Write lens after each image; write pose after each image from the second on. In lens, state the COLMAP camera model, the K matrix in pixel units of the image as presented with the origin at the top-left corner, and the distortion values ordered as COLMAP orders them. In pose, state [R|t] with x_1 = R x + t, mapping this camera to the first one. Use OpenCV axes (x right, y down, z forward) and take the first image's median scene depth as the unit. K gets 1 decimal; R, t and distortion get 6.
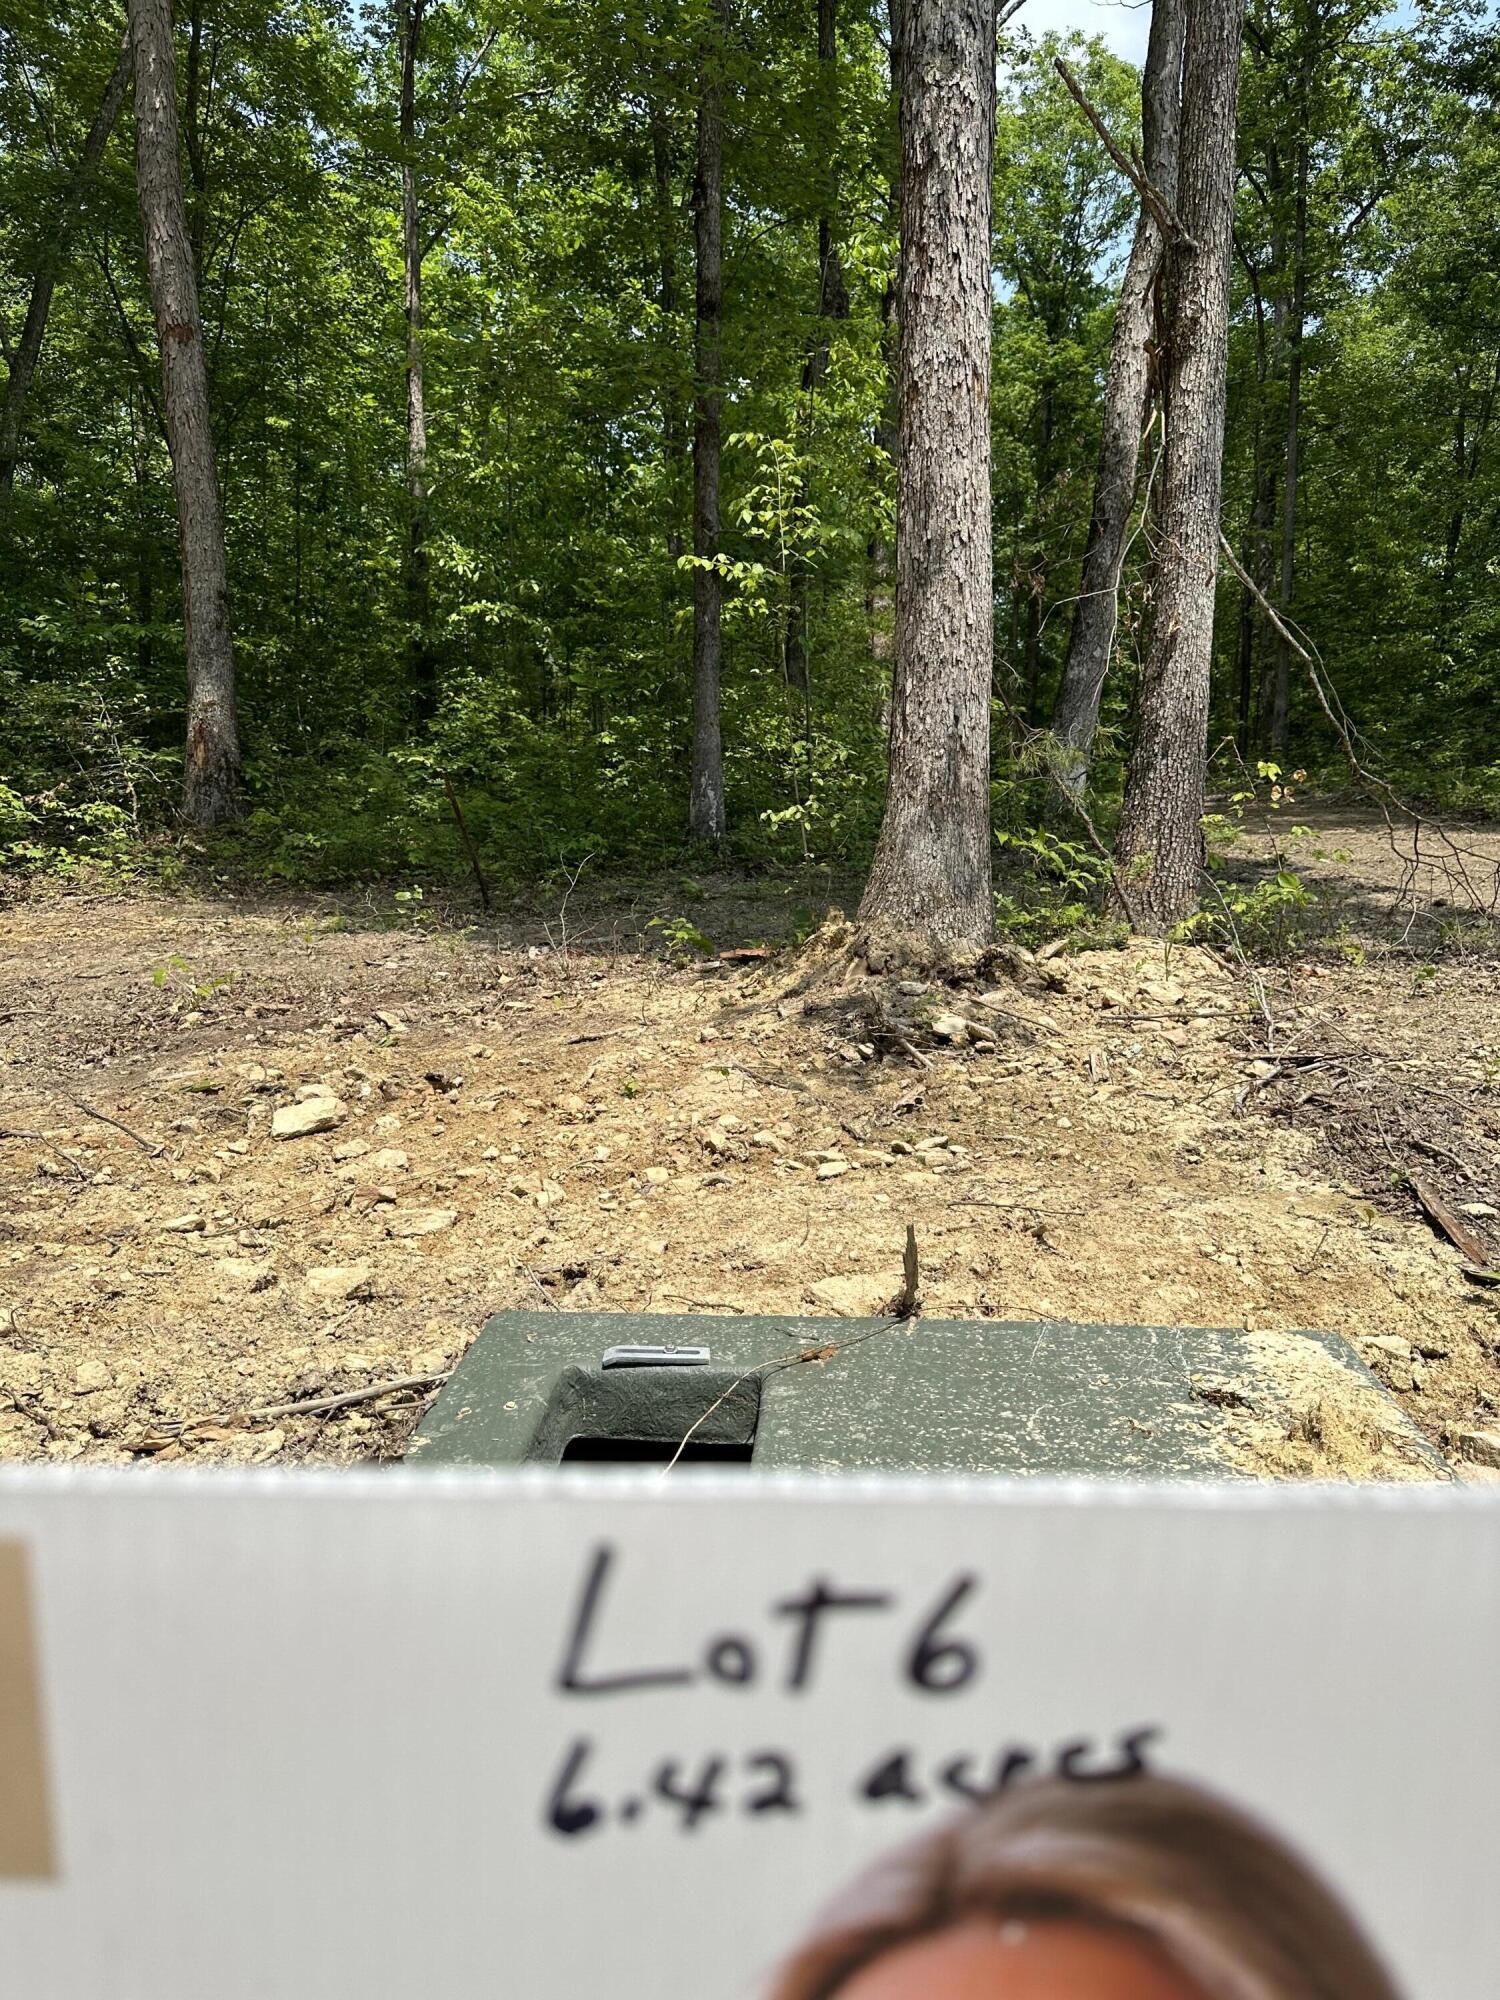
lens RADIAL K [[1389.6, 0, 748.7], [0, 1389.6, 997.0], [0, 0, 1]] dist [0.053060, -0.085904]
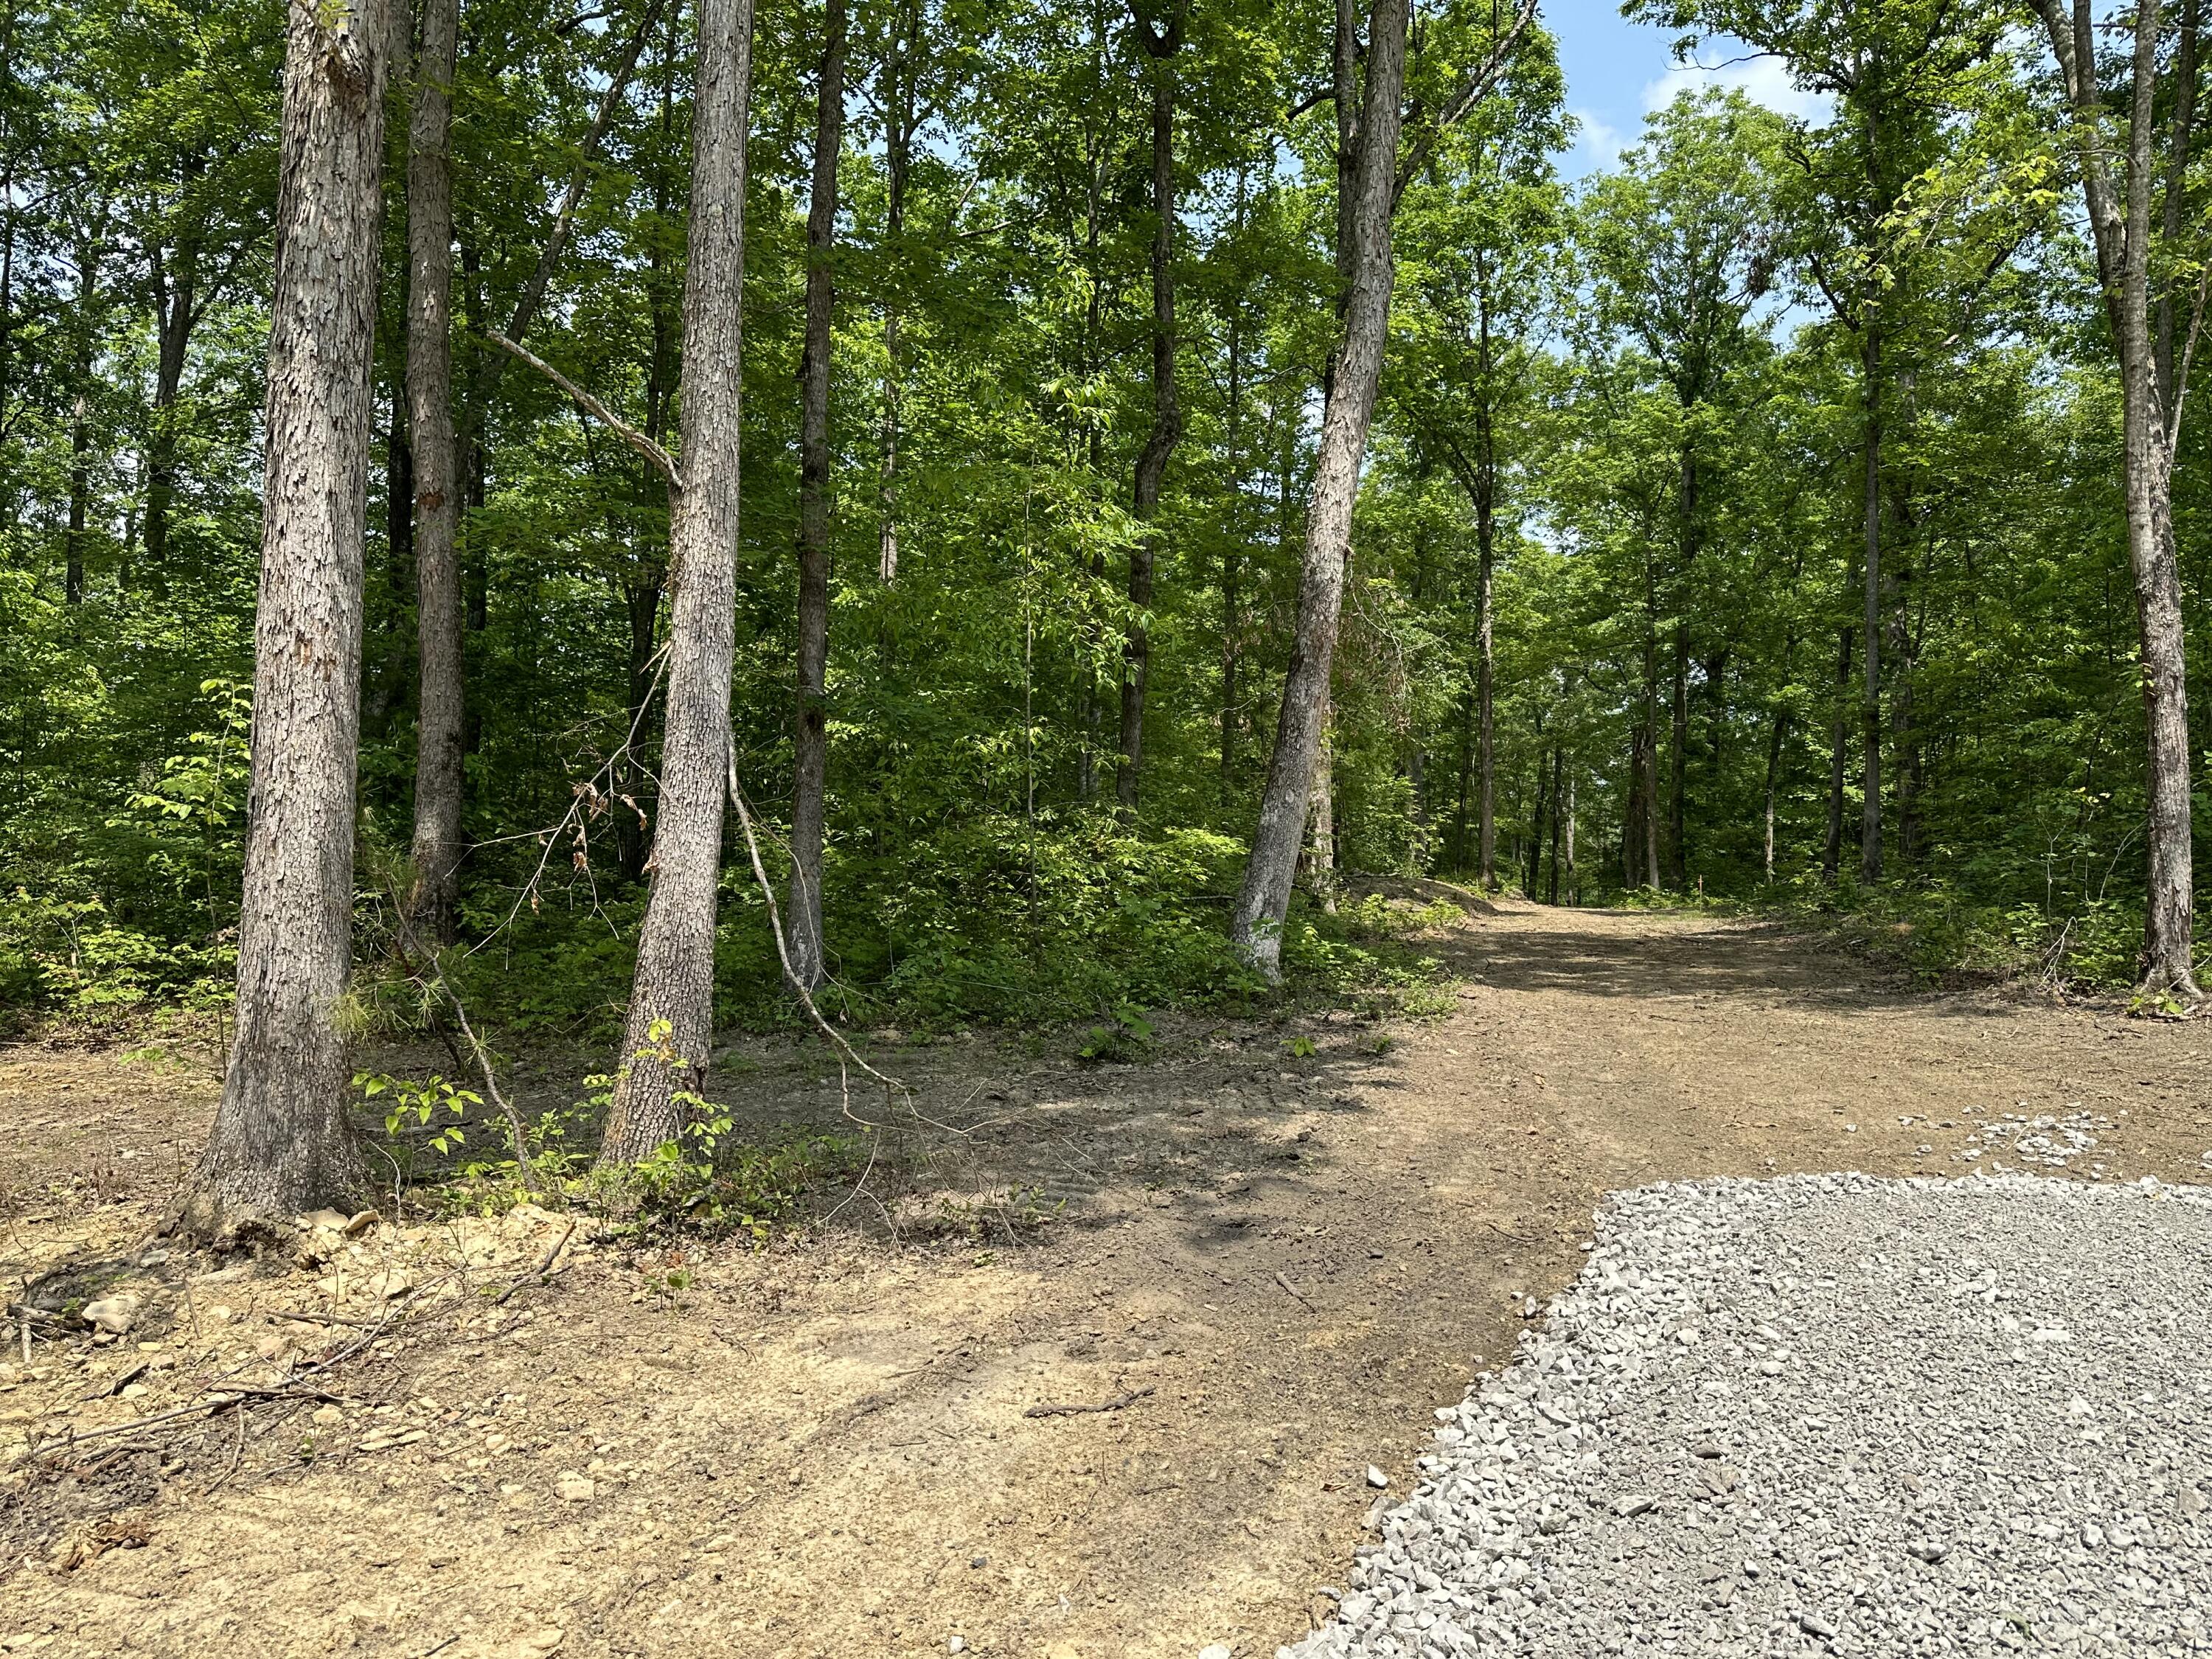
lens RADIAL K [[1536.9, 0, 1121.1], [0, 1536.9, 865.0], [0, 0, 1]] dist [0.053060, -0.085904]
pose [[0.970253, -0.001974, -0.242086, 0.995815], [-0.036552, 0.987309, -0.154550, -0.128442], [0.239319, 0.158801, 0.957867, 0.087976]]
